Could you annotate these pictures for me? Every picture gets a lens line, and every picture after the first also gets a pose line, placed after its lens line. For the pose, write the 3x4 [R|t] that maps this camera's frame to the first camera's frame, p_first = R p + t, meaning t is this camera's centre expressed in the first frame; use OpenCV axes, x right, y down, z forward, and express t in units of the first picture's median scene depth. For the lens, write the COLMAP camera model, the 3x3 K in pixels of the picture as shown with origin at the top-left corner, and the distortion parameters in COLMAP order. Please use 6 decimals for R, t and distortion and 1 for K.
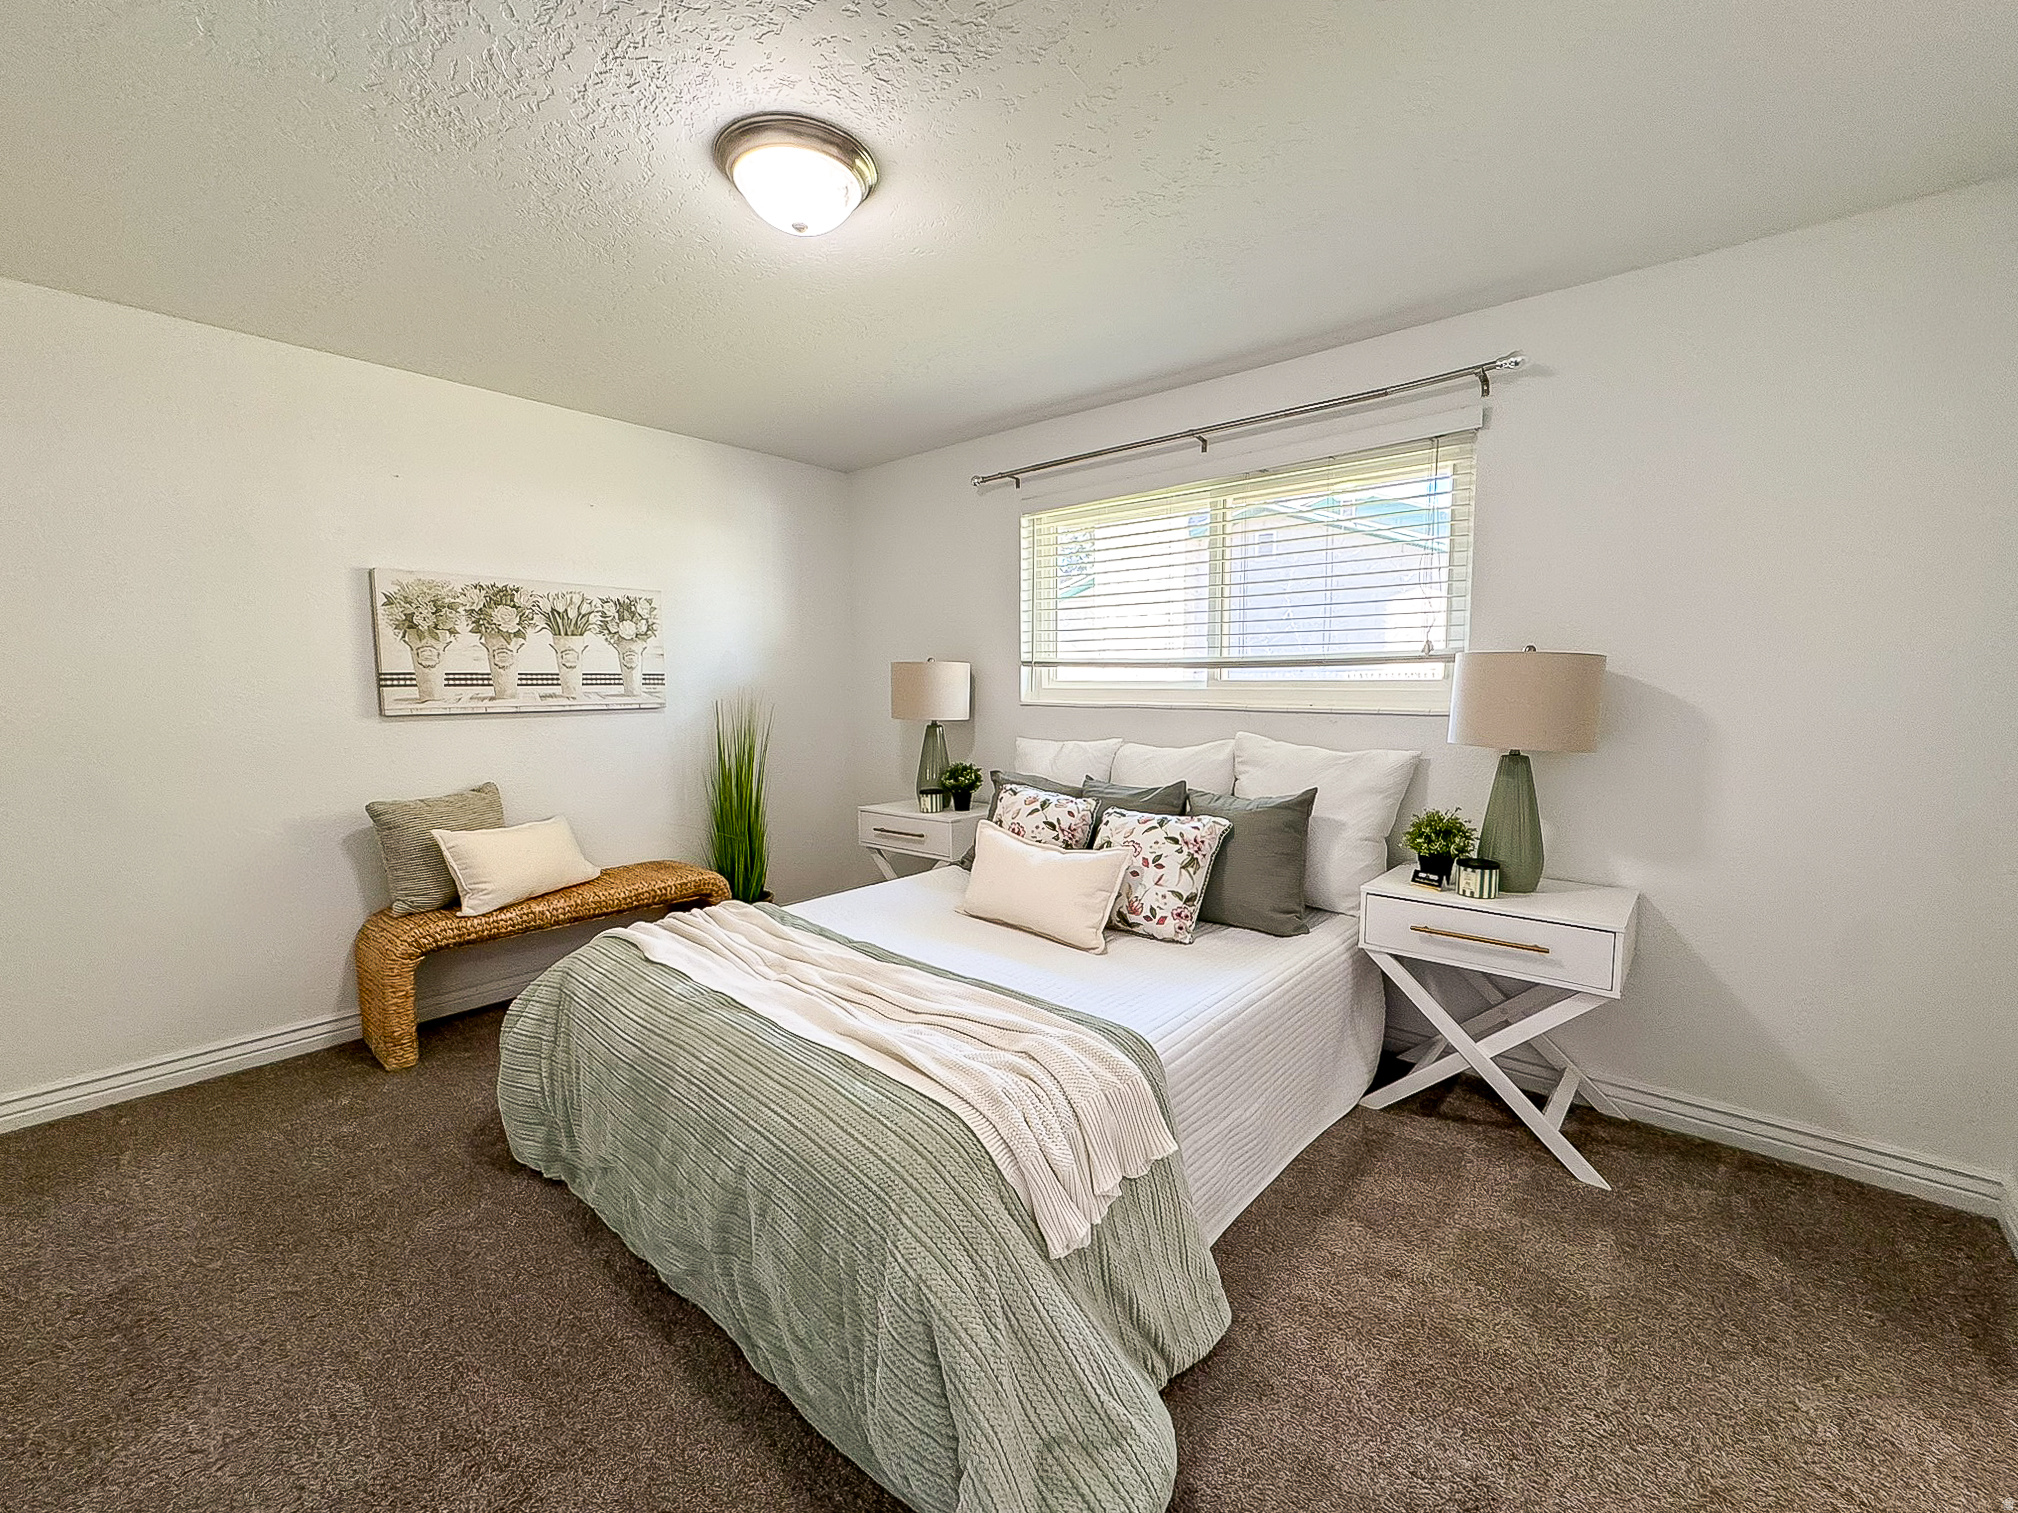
lens RADIAL K [[813.5, 0, 1012.1], [0, 813.5, 755.2], [0, 0, 1]] dist [-0.003916, 0.000429]
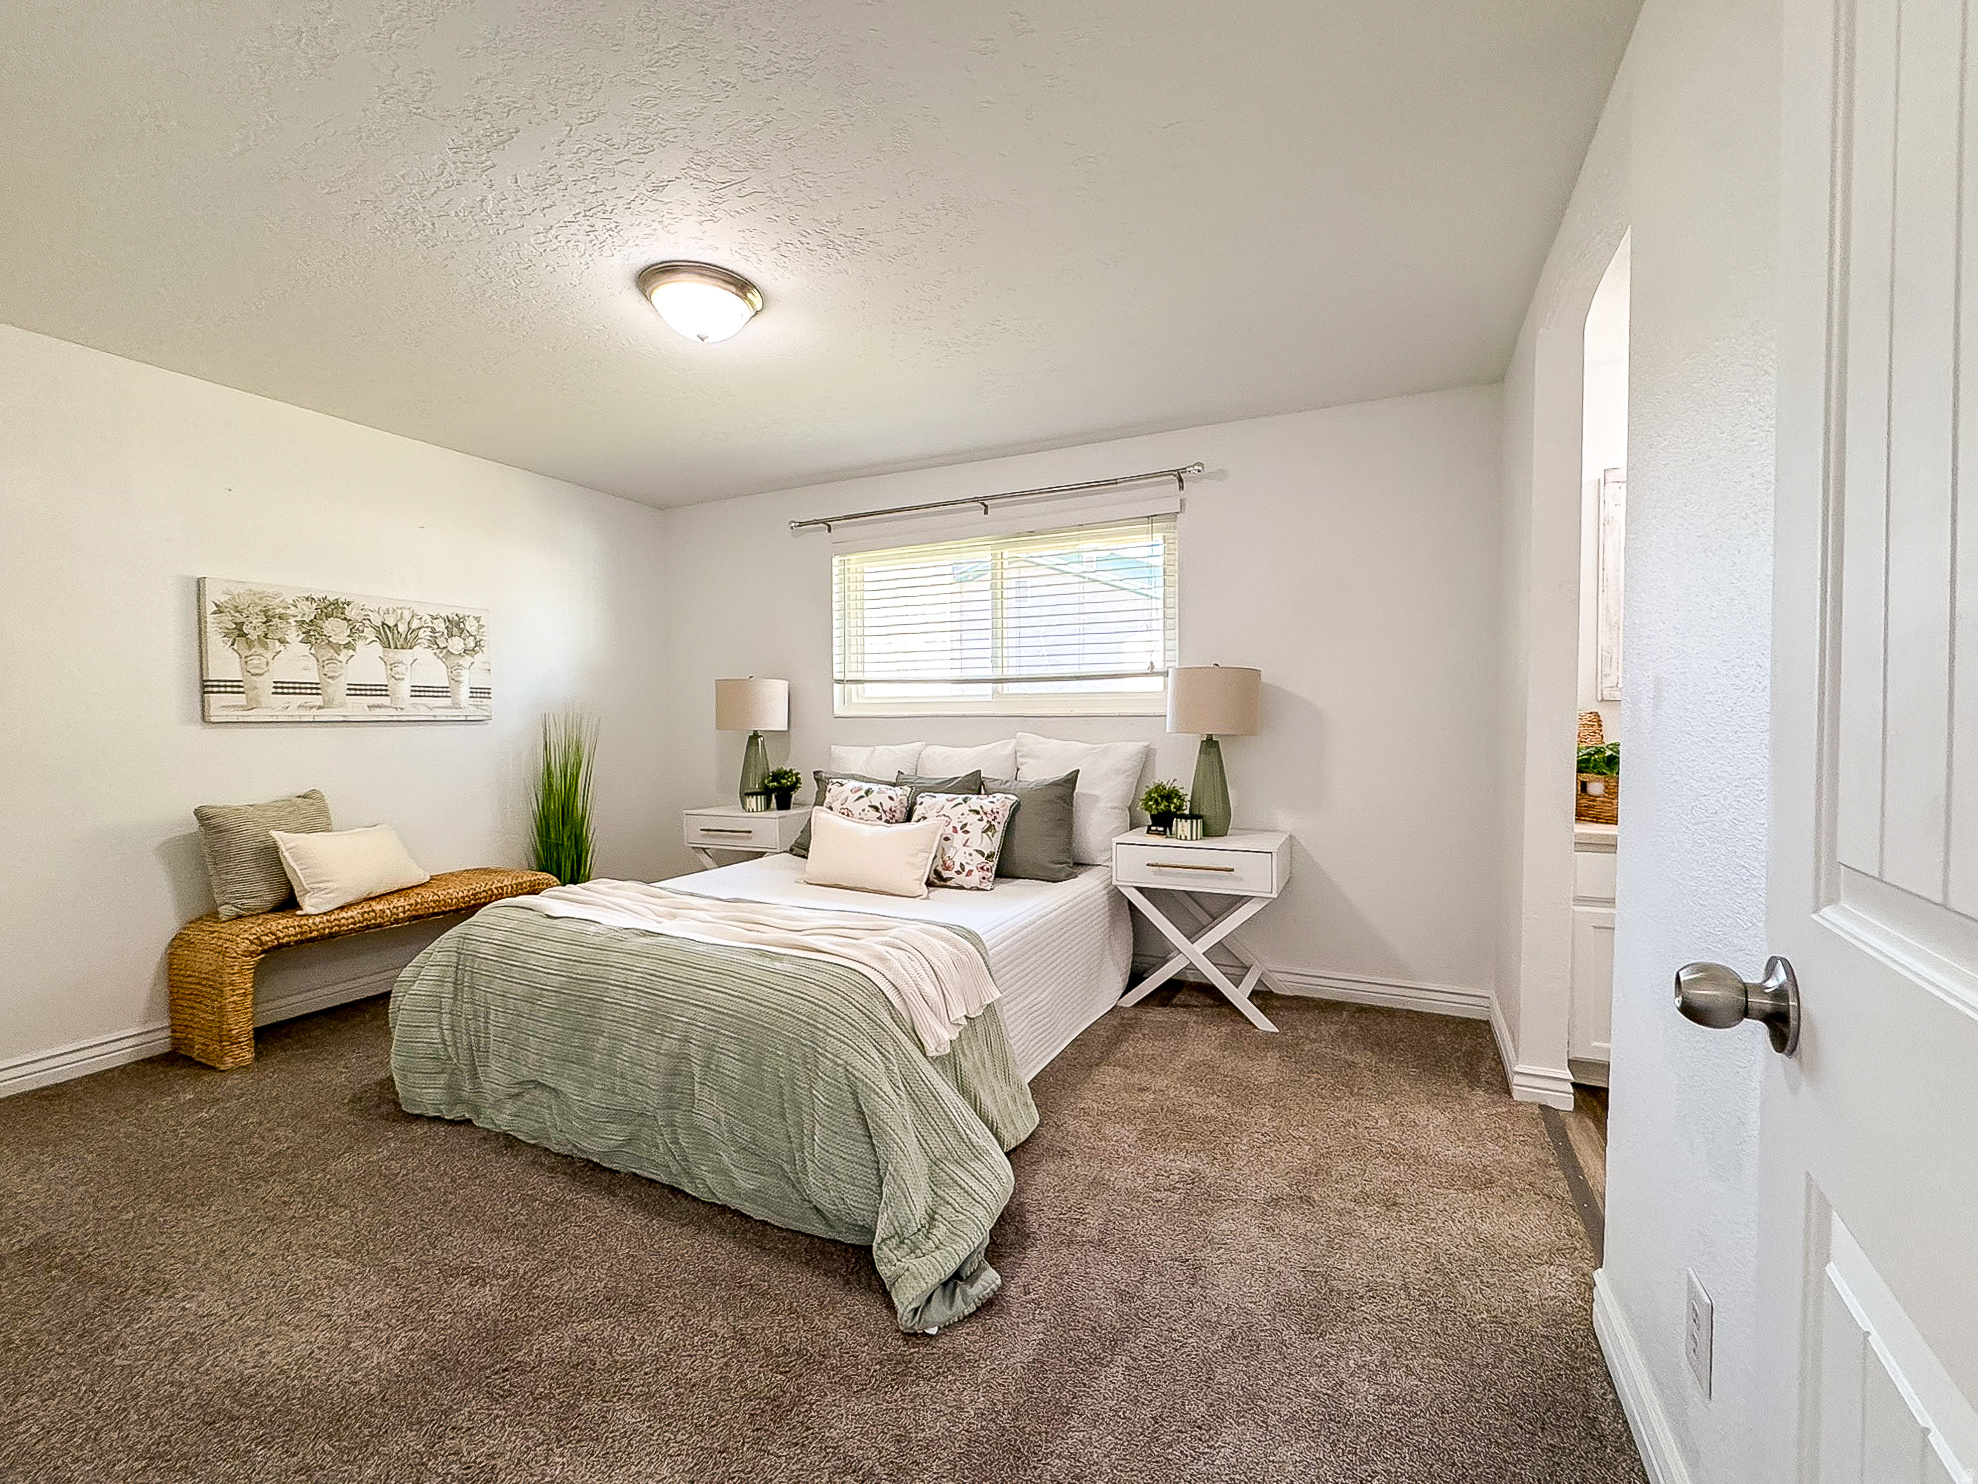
lens RADIAL K [[818.8, 0, 989.0], [0, 818.8, 742.0], [0, 0, 1]] dist [-0.001779, -0.000137]
pose [[0.965772, -0.010697, 0.259173, -0.107600], [0.027155, 0.997829, -0.060006, 0.067821], [-0.257968, 0.064990, 0.963965, -0.242412]]
